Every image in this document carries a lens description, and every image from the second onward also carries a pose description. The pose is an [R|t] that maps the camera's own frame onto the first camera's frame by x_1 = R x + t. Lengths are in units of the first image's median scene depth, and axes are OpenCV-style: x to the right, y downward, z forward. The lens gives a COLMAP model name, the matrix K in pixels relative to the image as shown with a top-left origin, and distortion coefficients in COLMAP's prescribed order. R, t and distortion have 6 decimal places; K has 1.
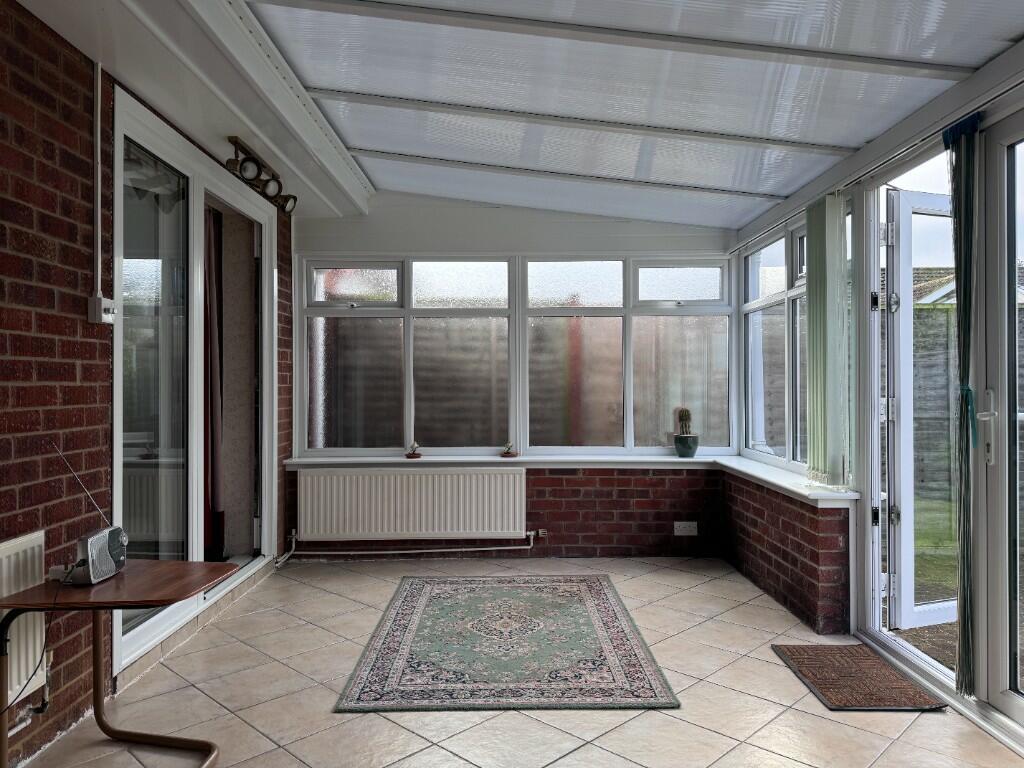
lens RADIAL K [[803.2, 0, 512.0], [0, 803.2, 384.0], [0, 0, 1]] dist [0.130967, -0.190731]
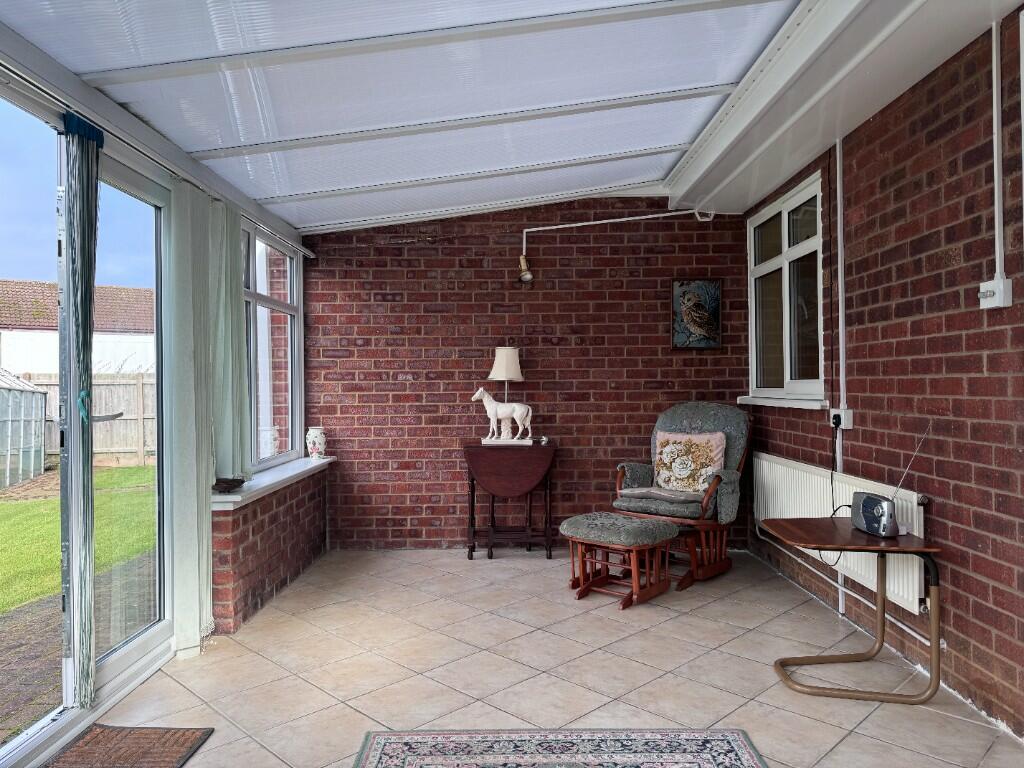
lens RADIAL K [[803.2, 0, 512.0], [0, 803.2, 384.0], [0, 0, 1]] dist [0.130967, -0.190731]
pose [[-0.999881, 0.014900, 0.004002, 0.035845], [0.014892, 0.999887, -0.002094, 0.004303], [-0.004033, -0.002034, -0.999990, 2.045038]]
